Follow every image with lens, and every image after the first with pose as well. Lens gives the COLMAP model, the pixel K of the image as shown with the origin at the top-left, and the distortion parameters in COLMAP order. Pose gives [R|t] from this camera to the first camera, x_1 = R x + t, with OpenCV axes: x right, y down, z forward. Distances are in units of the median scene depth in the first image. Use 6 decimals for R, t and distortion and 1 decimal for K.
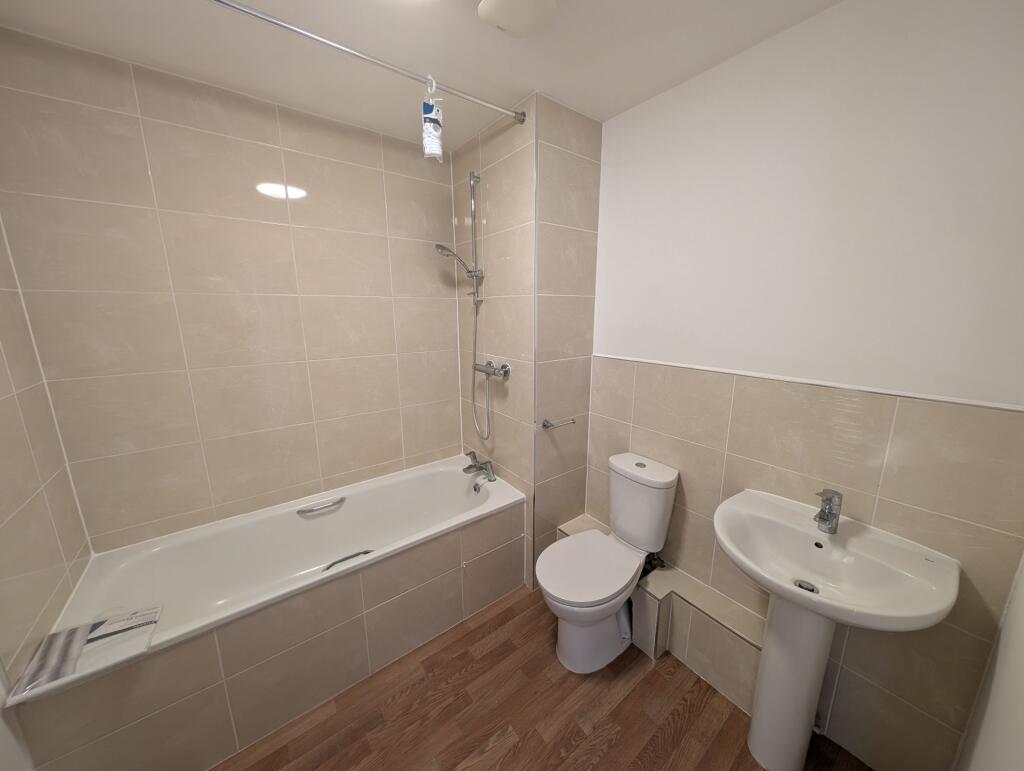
lens RADIAL K [[357.5, 0, 512.0], [0, 357.5, 385.5], [0, 0, 1]] dist [-0.000911, -0.001449]
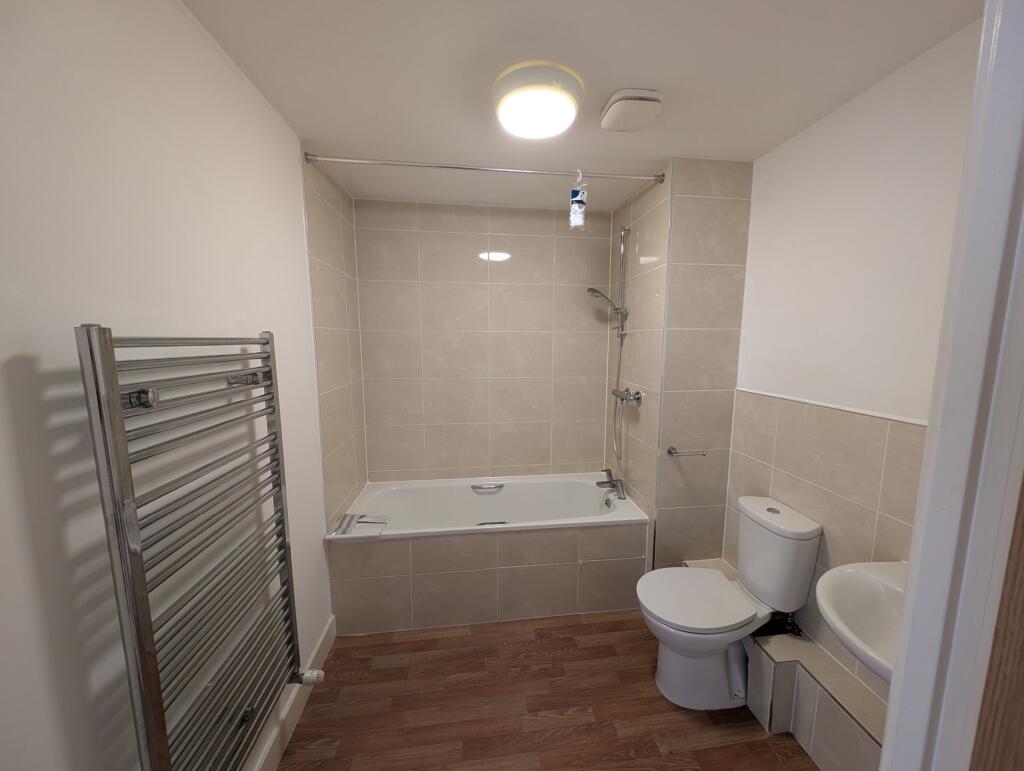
lens RADIAL K [[352.6, 0, 512.0], [0, 352.6, 385.5], [0, 0, 1]] dist [0.000306, -0.007013]
pose [[0.859225, 0.069232, -0.506891, 0.212886], [-0.111063, 0.992414, -0.052715, 0.025791], [0.499397, 0.101591, 0.860397, -0.138757]]
